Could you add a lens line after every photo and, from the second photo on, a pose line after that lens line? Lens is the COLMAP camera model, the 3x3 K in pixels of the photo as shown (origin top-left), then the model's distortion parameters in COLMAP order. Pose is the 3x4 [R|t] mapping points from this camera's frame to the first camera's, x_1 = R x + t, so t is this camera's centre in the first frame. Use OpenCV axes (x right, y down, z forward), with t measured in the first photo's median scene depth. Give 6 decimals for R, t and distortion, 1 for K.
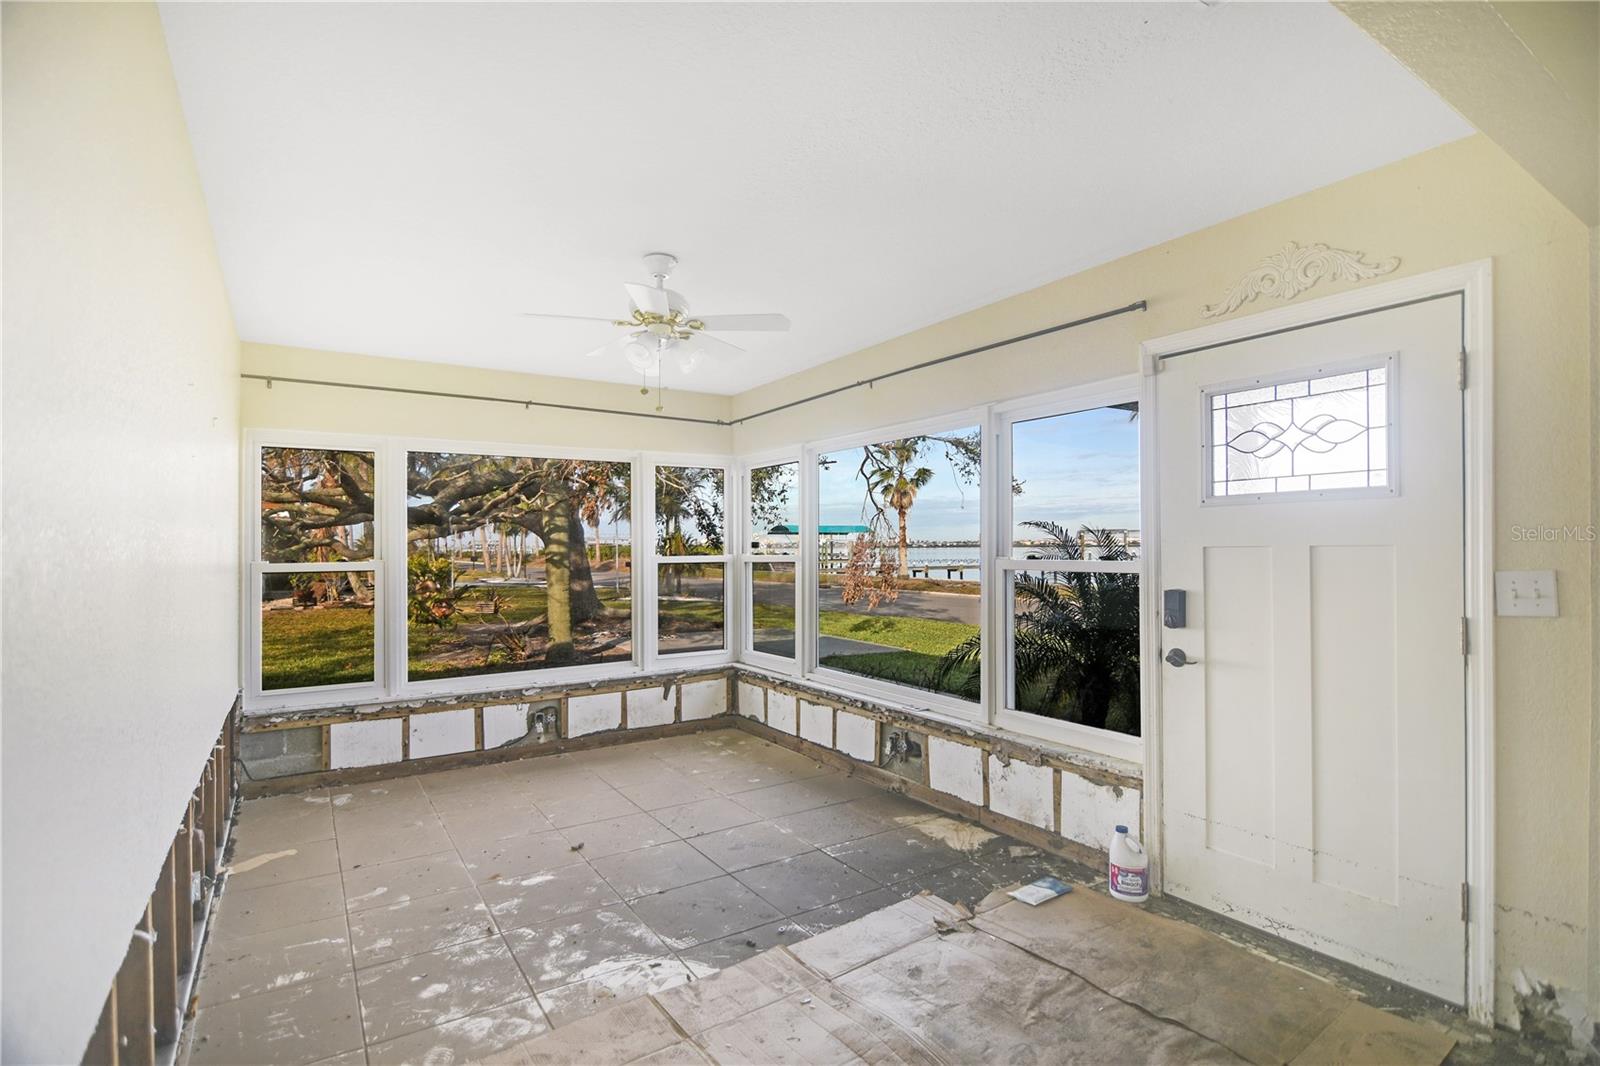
lens RADIAL K [[770.2, 0, 792.5], [0, 770.2, 533.6], [0, 0, 1]] dist [-0.000368, -0.016002]
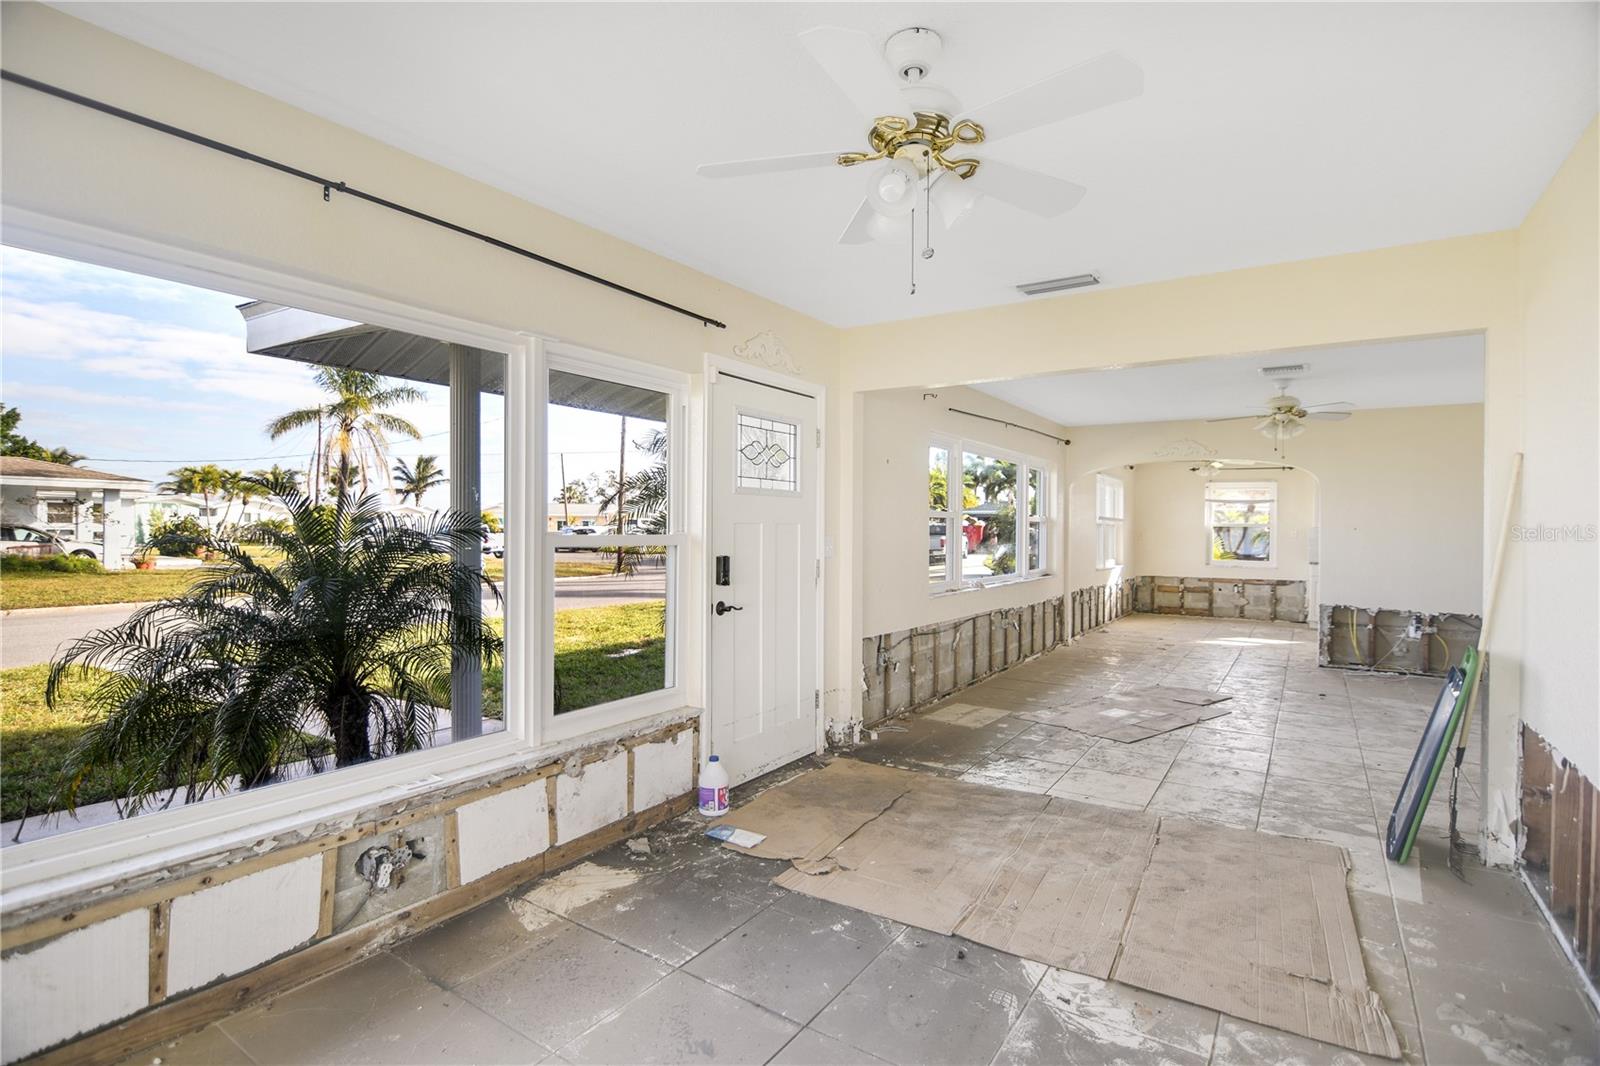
lens RADIAL K [[767.9, 0, 782.4], [0, 767.9, 530.8], [0, 0, 1]] dist [-0.001360, -0.014906]
pose [[-0.382795, -0.000008, 0.923833, -0.443275], [-0.023203, 0.999685, -0.009605, 0.024715], [-0.923542, -0.025113, -0.382675, 0.849588]]
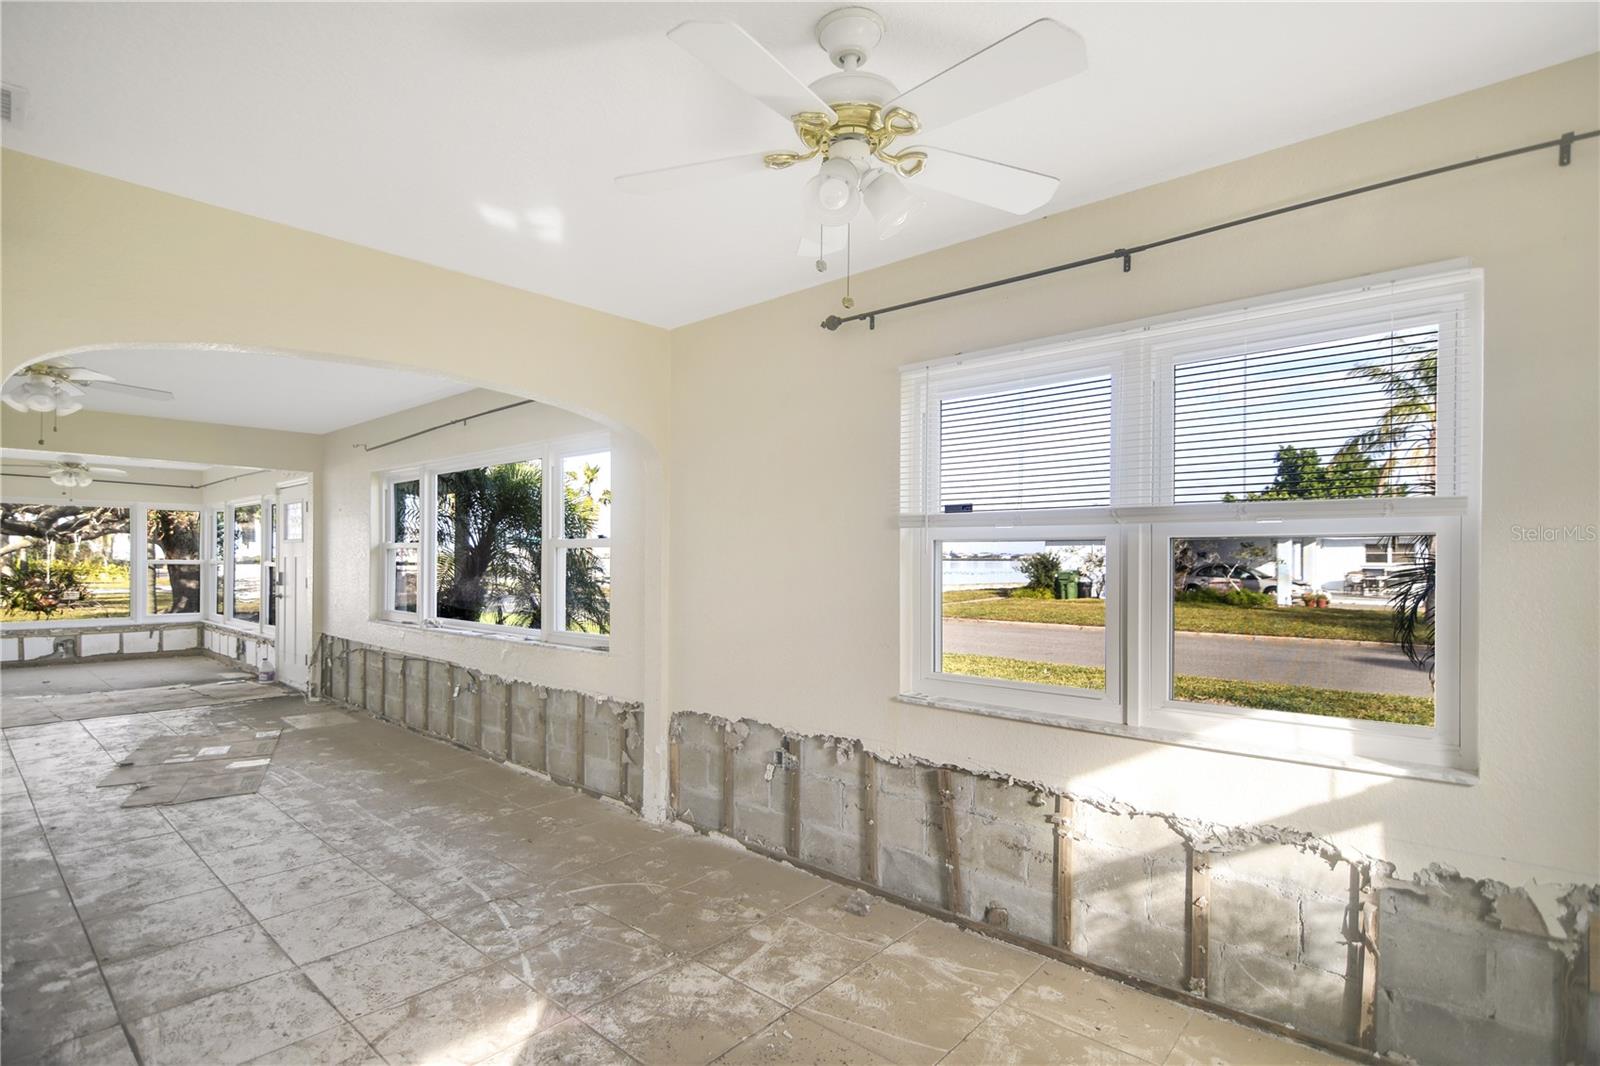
lens RADIAL K [[782.5, 0, 800.0], [0, 782.5, 533.0], [0, 0, 1]] dist [-0.003374, -0.012498]
pose [[0.962166, 0.020285, 0.271707, 0.927497], [-0.016278, 0.999723, -0.016991, -0.031130], [-0.271977, 0.011925, 0.962230, -1.360959]]
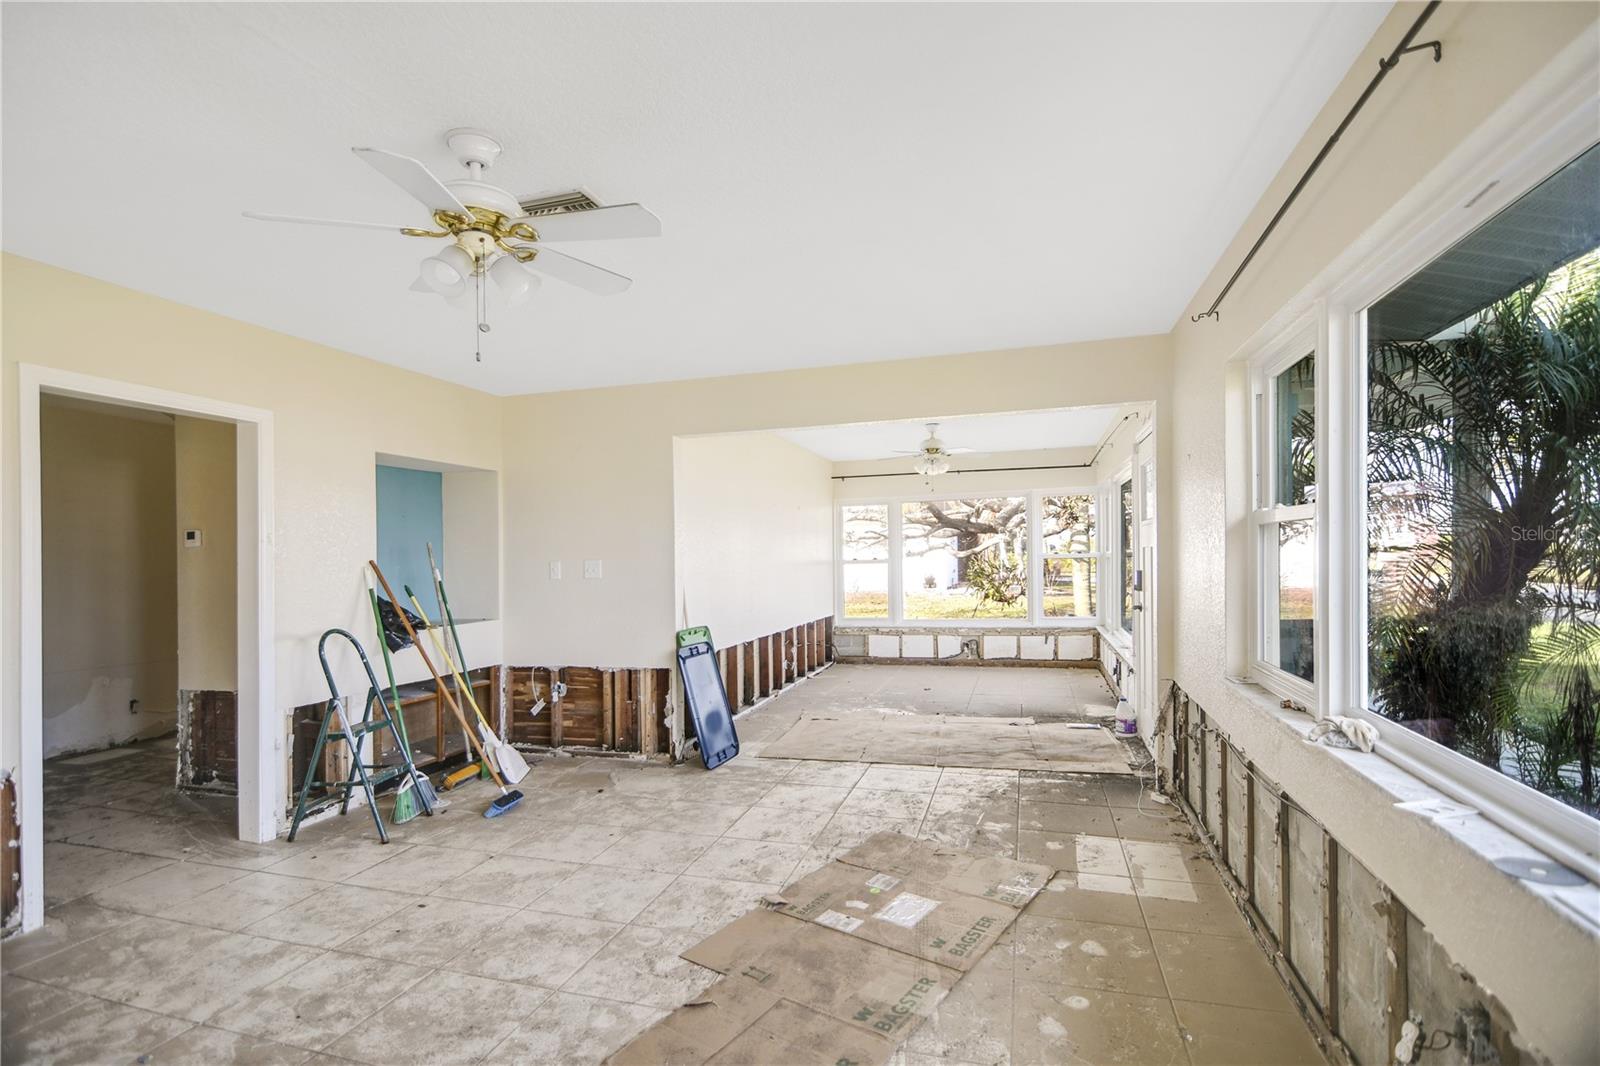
lens RADIAL K [[776.8, 0, 772.8], [0, 776.8, 525.5], [0, 0, 1]] dist [-0.003699, -0.009515]
pose [[0.630359, -0.035141, -0.775508, 0.845005], [0.029338, 0.999340, -0.021437, -0.015108], [0.775749, -0.009239, 0.630973, -0.522539]]
